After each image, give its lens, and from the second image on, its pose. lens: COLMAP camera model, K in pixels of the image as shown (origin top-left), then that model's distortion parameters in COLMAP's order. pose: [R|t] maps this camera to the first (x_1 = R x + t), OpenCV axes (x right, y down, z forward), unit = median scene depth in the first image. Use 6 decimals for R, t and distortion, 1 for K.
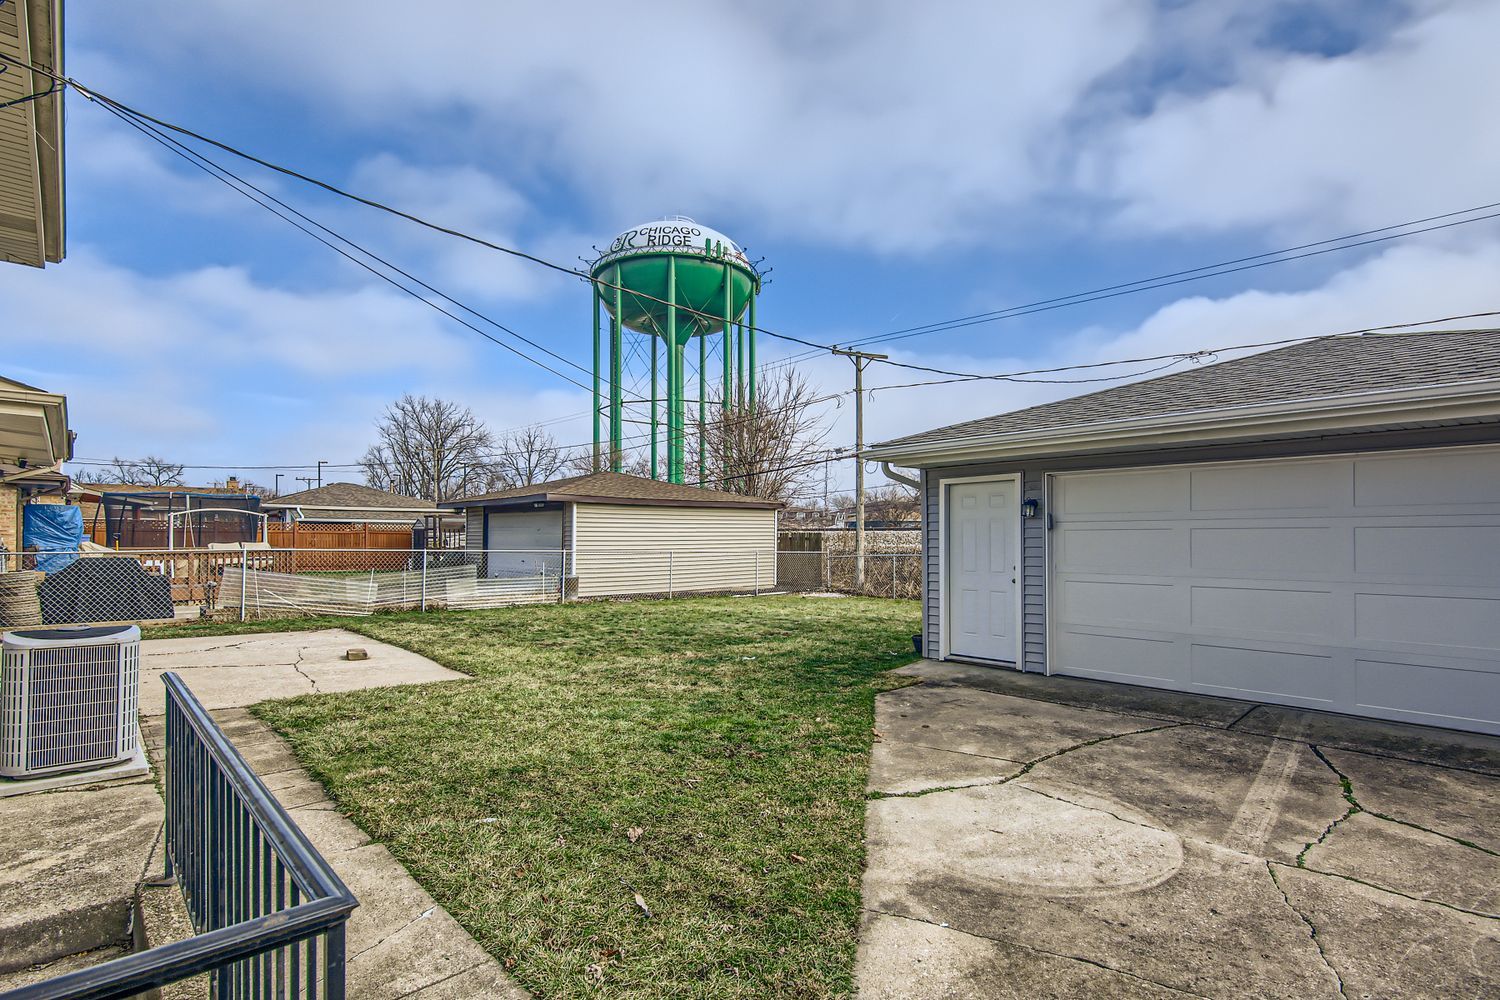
lens RADIAL K [[727.2, 0, 751.8], [0, 727.2, 535.8], [0, 0, 1]] dist [0.000416, -0.000163]
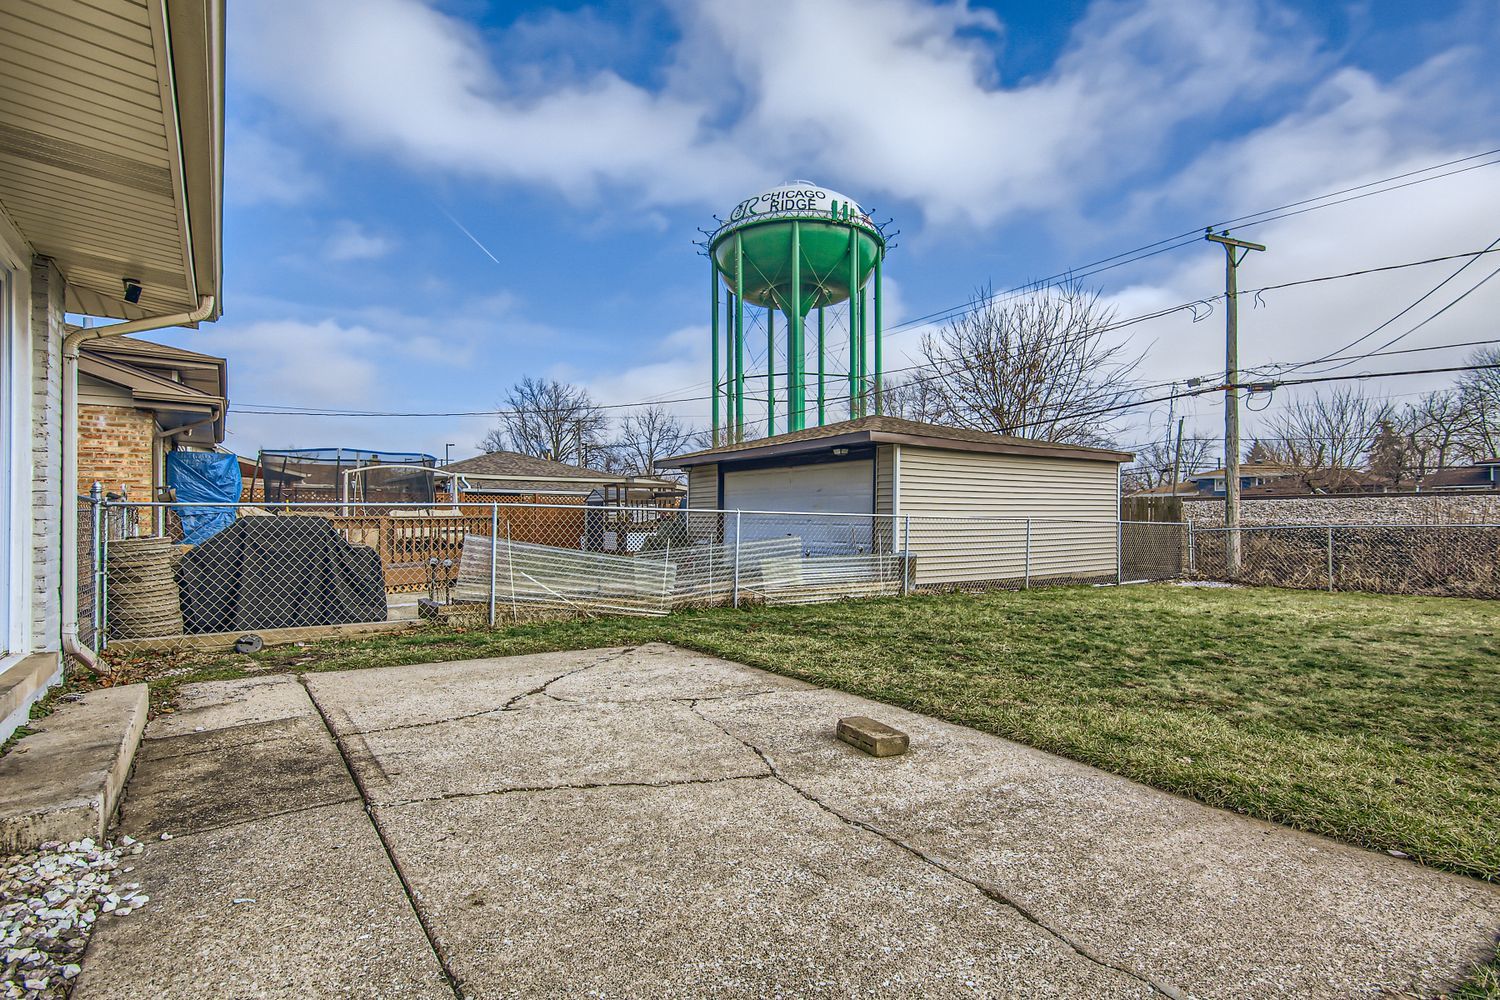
lens RADIAL K [[739.8, 0, 757.5], [0, 739.8, 515.1], [0, 0, 1]] dist [0.004635, 0.000899]
pose [[0.991889, -0.004029, -0.127041, -0.038993], [0.003290, 0.999976, -0.006028, 0.003012], [0.127062, 0.005562, 0.991879, 0.041145]]
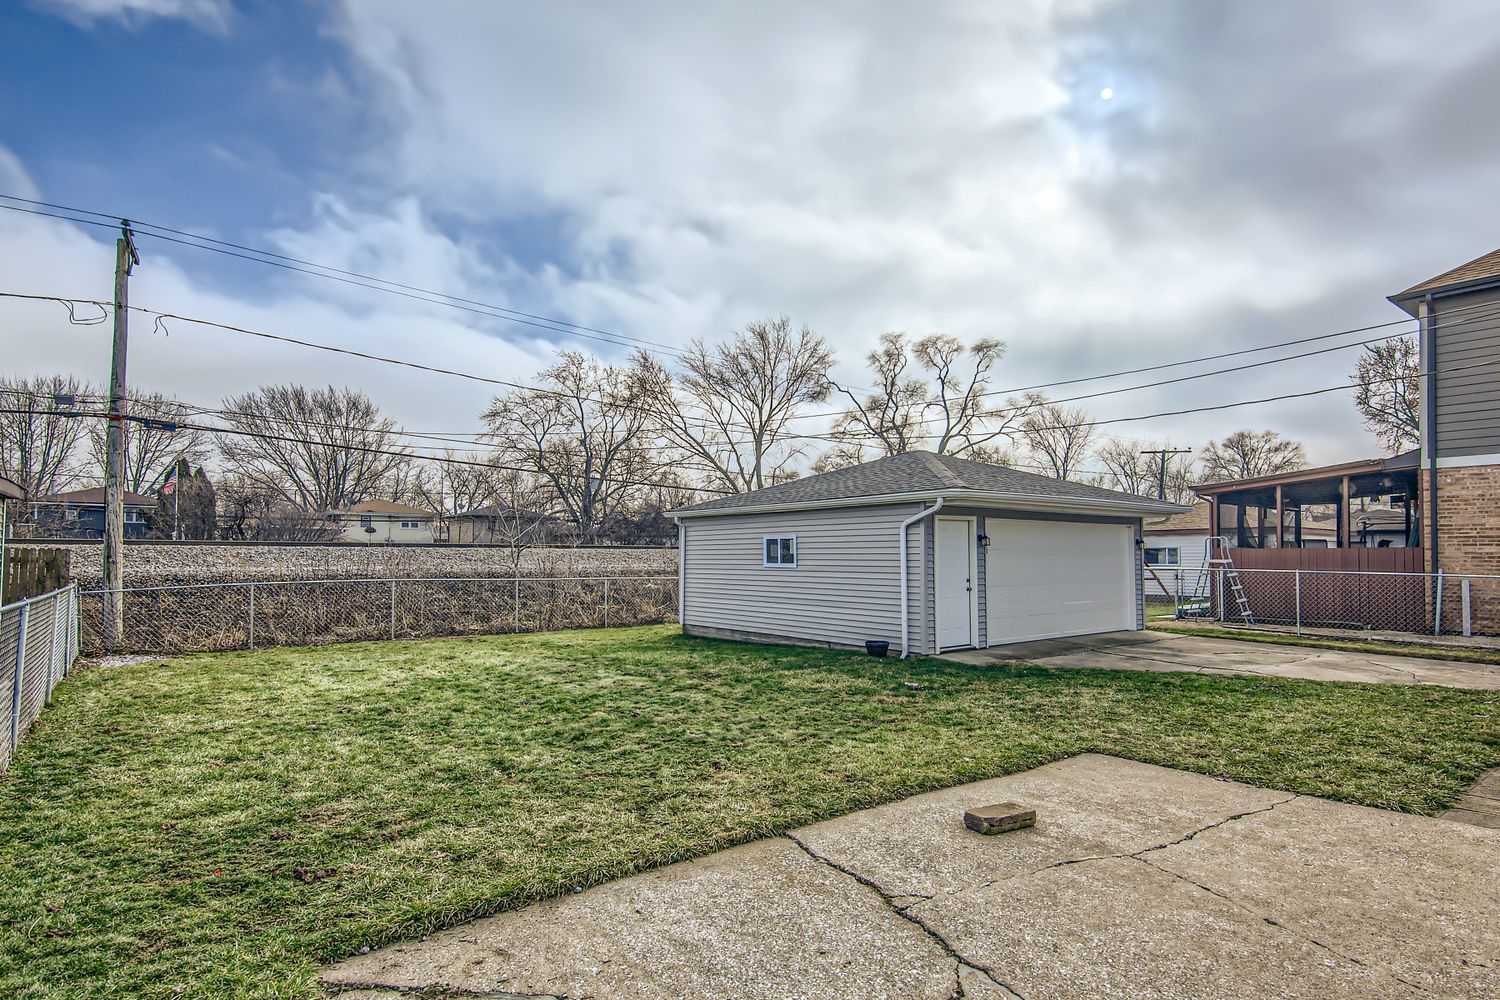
lens RADIAL K [[768.7, 0, 736.6], [0, 768.7, 524.4], [0, 0, 1]] dist [0.008381, -0.000386]
pose [[0.101562, 0.037339, 0.994128, -0.074833], [-0.005064, 0.999302, -0.037016, -0.000504], [-0.994816, -0.001275, 0.101680, 0.078794]]
